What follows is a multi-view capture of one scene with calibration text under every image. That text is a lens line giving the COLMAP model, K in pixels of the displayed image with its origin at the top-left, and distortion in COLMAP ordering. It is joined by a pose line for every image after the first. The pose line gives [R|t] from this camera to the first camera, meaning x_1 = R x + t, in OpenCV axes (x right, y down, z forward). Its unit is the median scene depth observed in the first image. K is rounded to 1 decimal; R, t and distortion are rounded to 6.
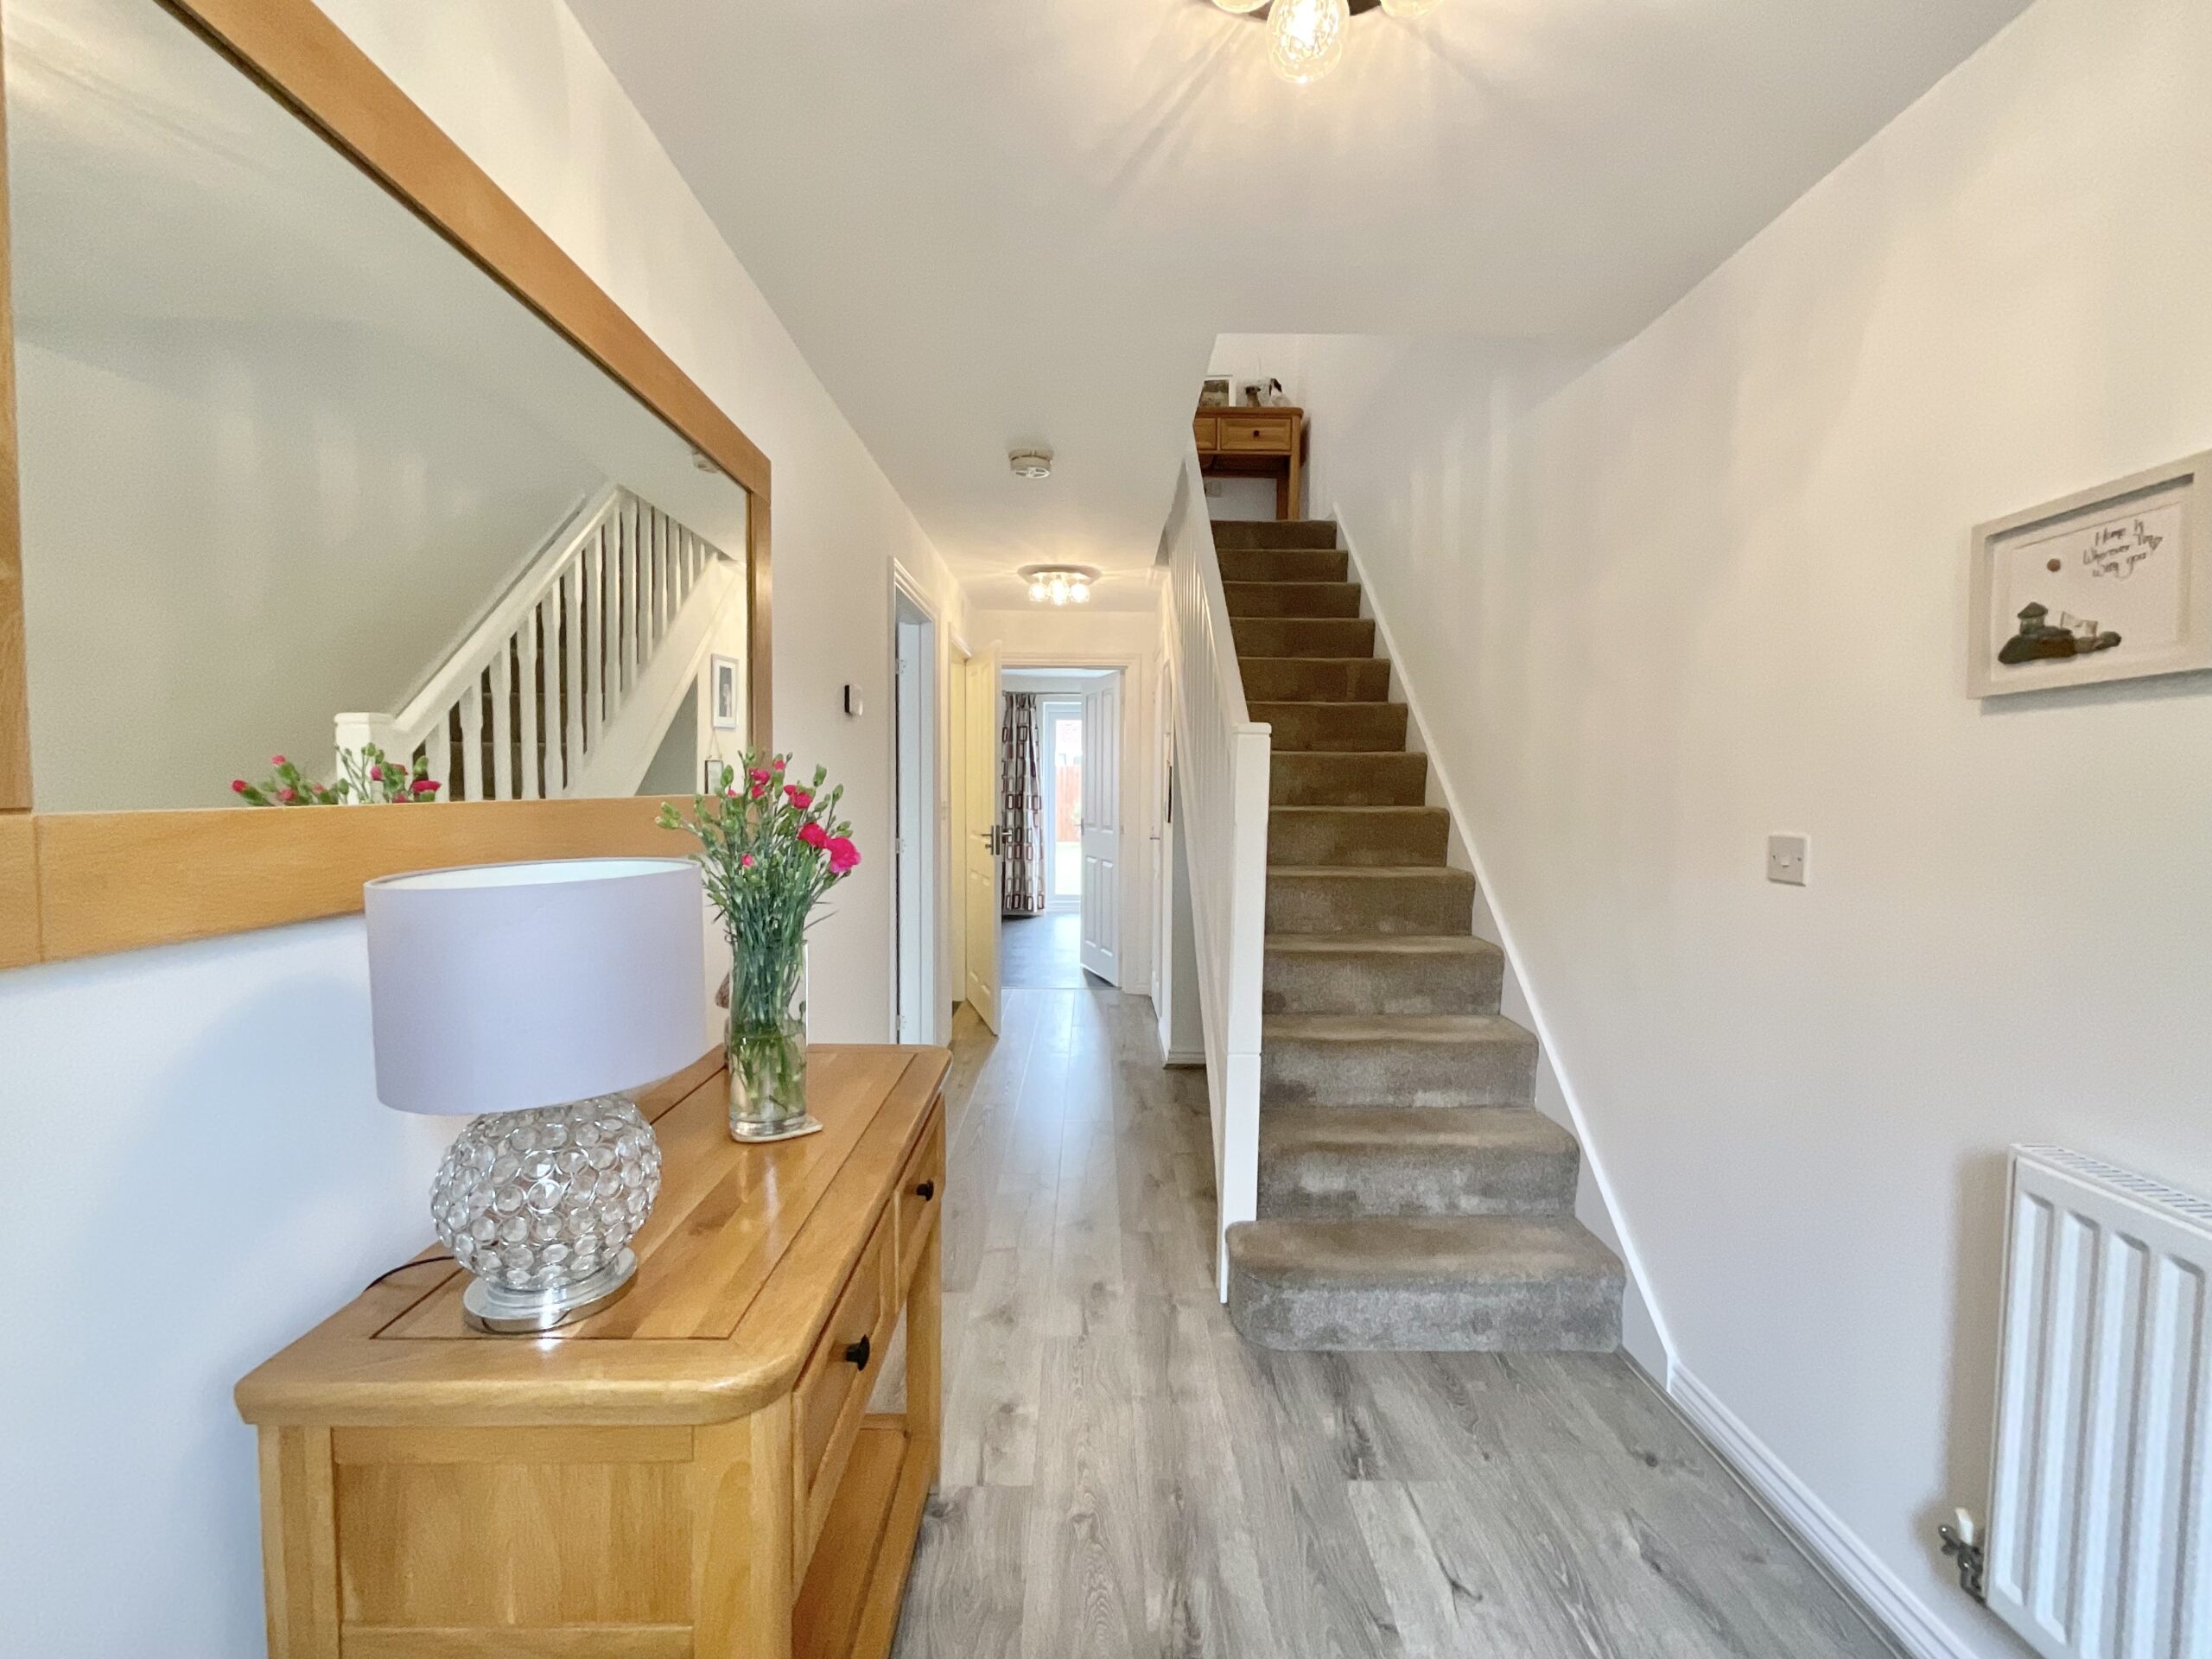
lens RADIAL K [[917.4, 0, 1106.0], [0, 917.4, 829.5], [0, 0, 1]] dist [-0.004950, -0.000517]
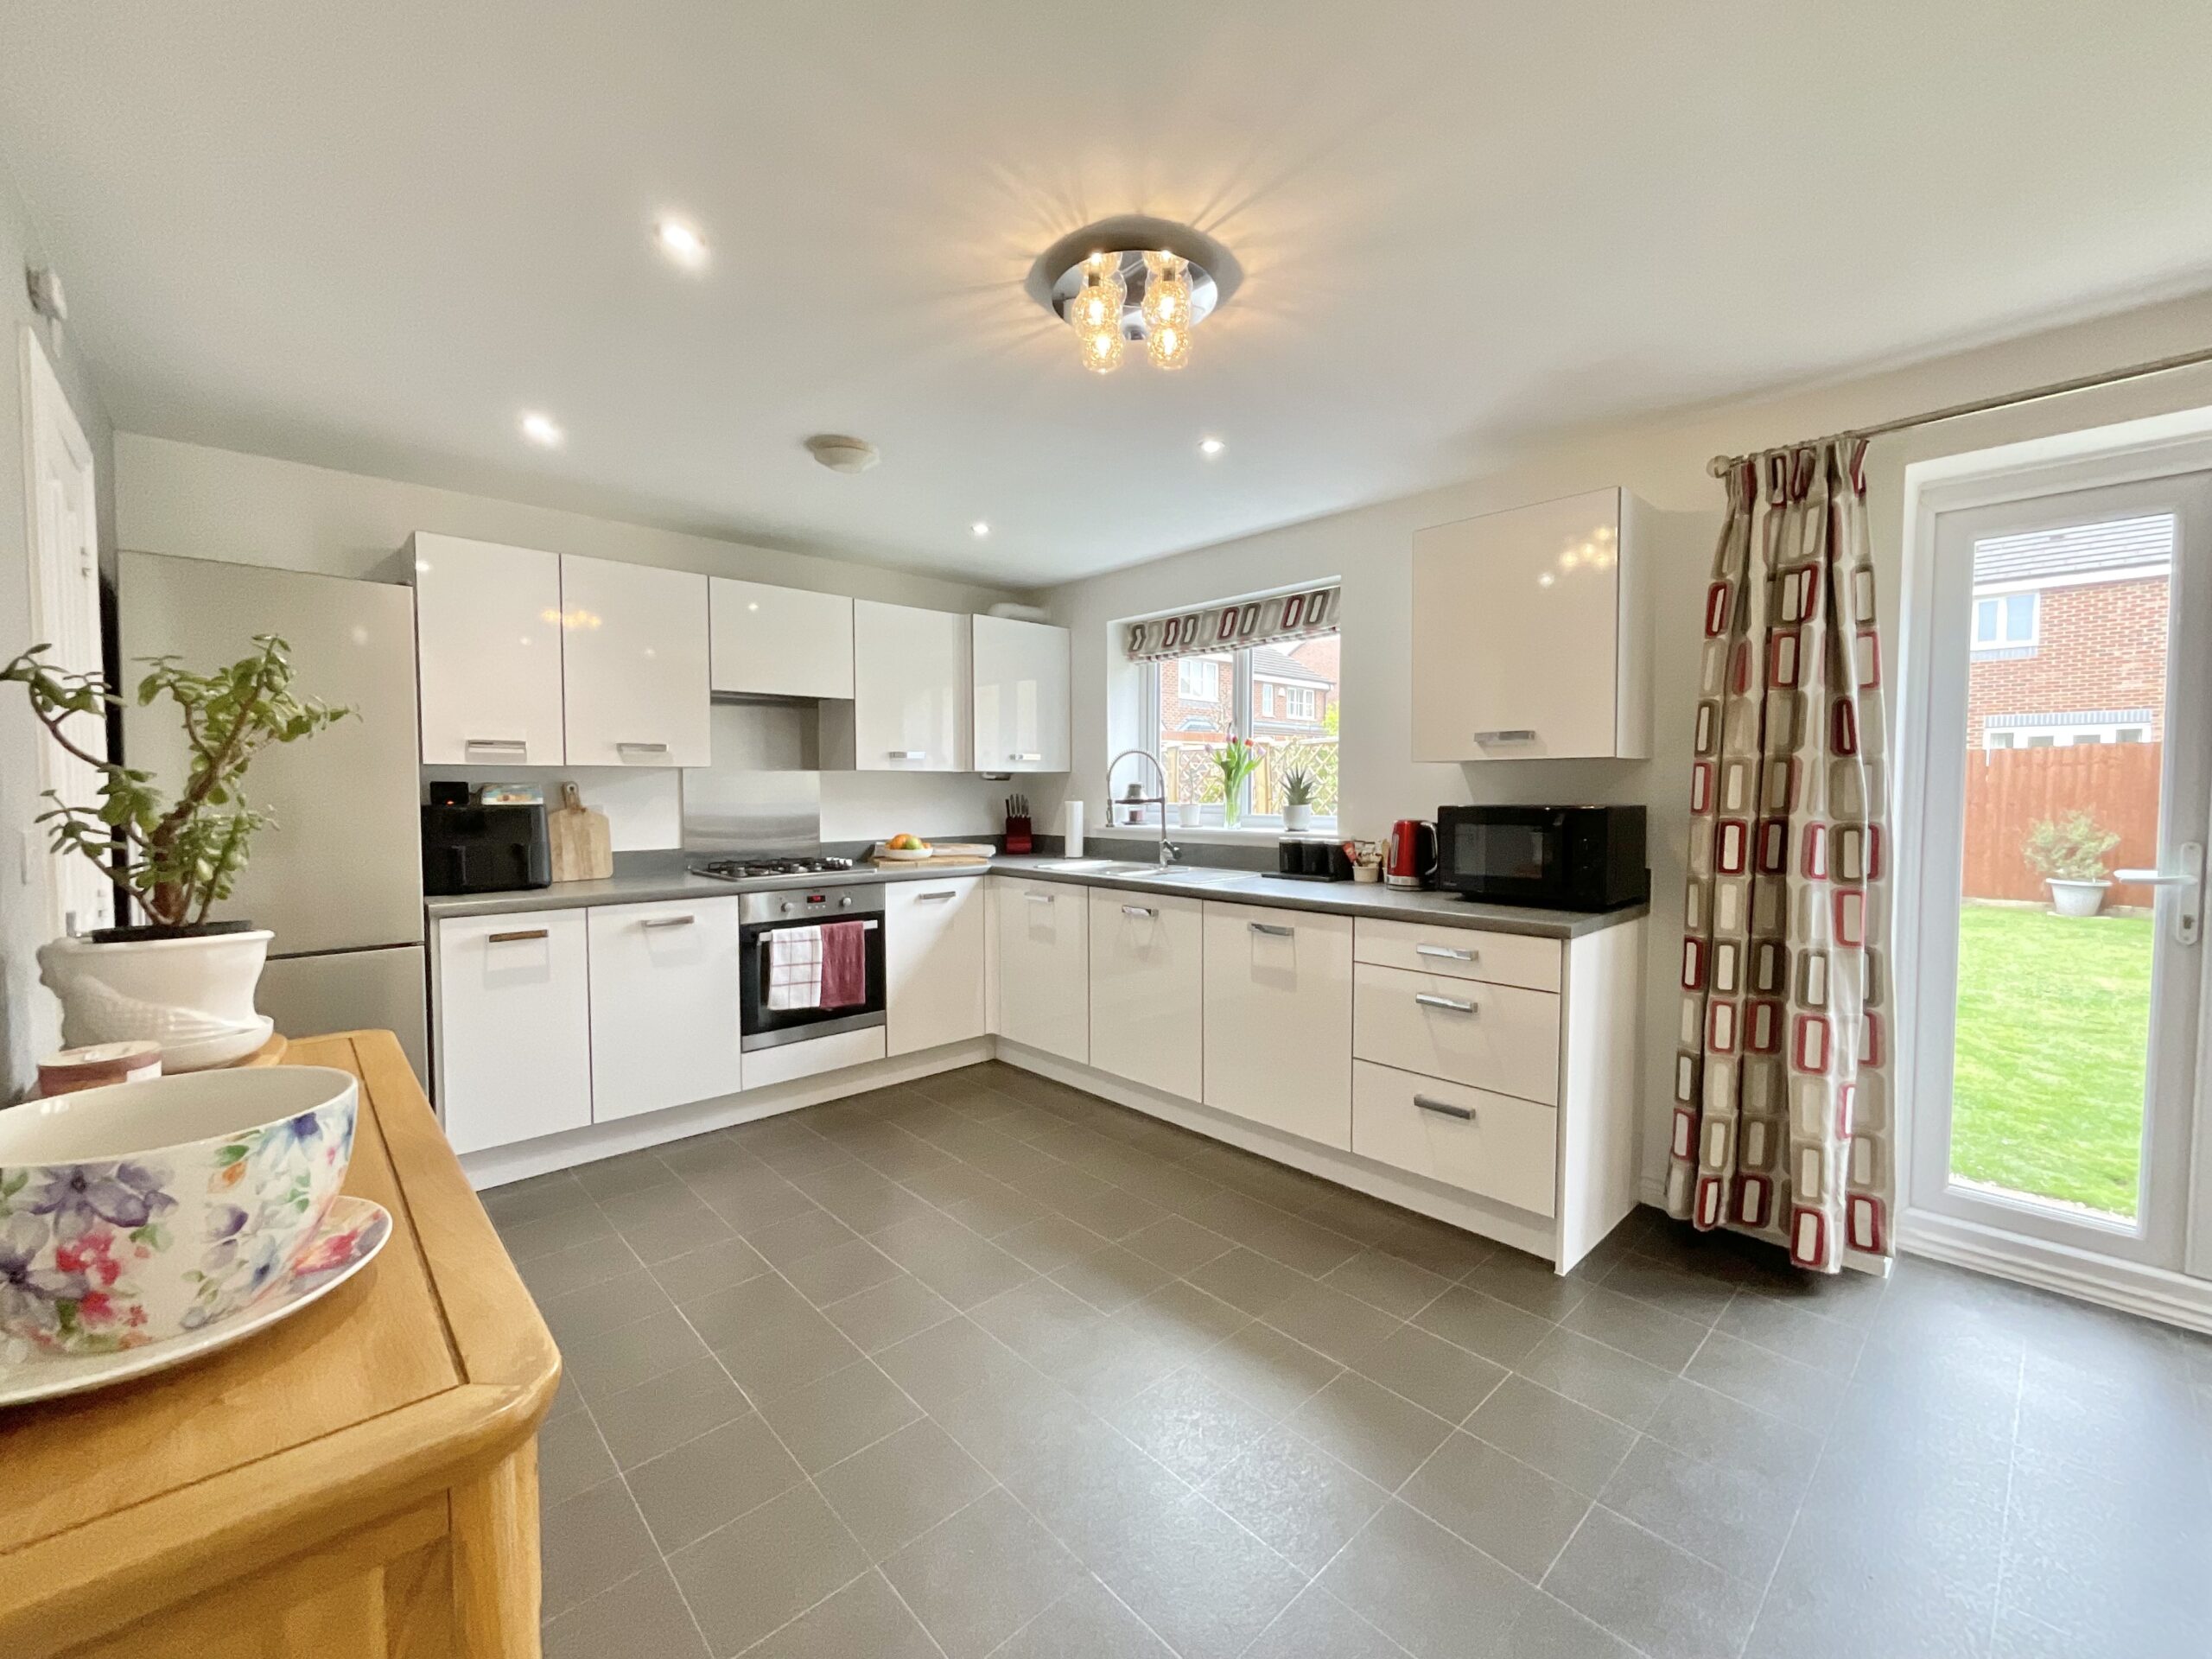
lens RADIAL K [[901.5, 0, 1106.0], [0, 901.5, 829.5], [0, 0, 1]] dist [-0.002304, -0.000345]
pose [[0.673687, 0.025826, -0.738565, -0.030169], [-0.031356, 0.999488, 0.006349, -0.031195], [0.738351, 0.018881, 0.674152, 0.672679]]
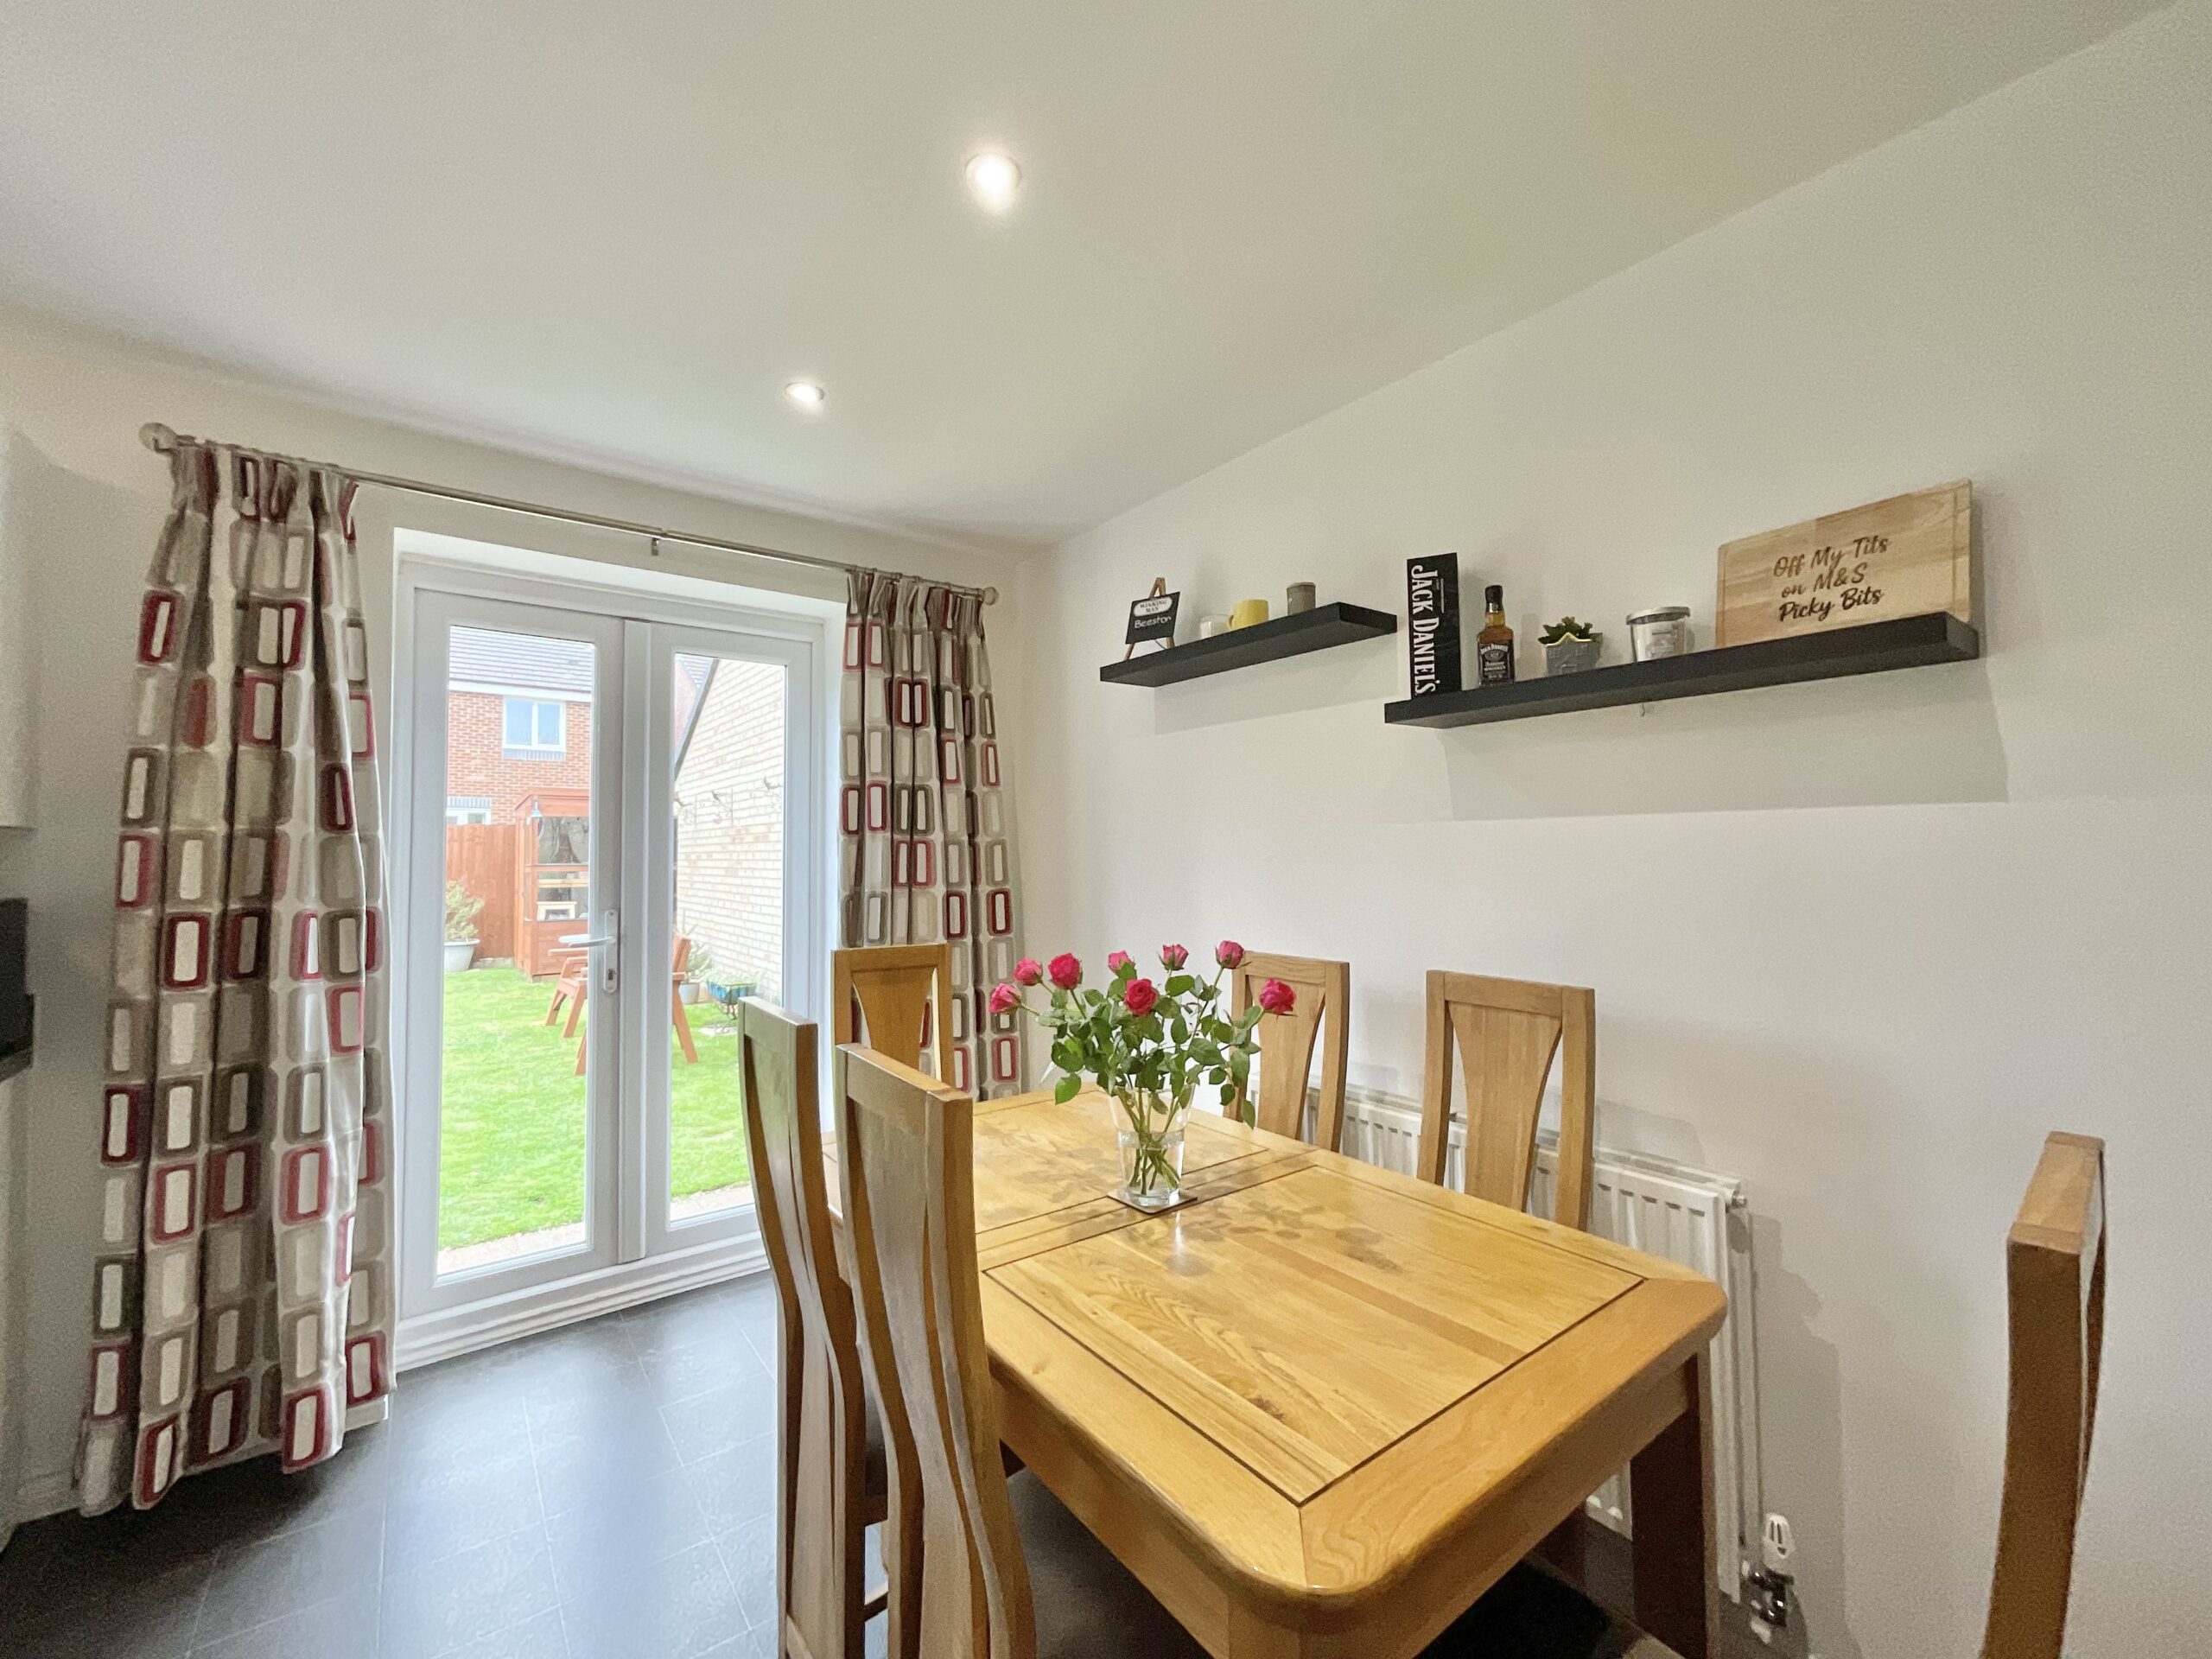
lens RADIAL K [[894.6, 0, 1106.0], [0, 894.6, 829.5], [0, 0, 1]] dist [0.016662, -0.009004]
pose [[0.806343, 0.007873, 0.591395, -0.057331], [0.039736, 0.996931, -0.067450, -0.035282], [-0.590111, 0.077887, 0.803556, 0.710744]]
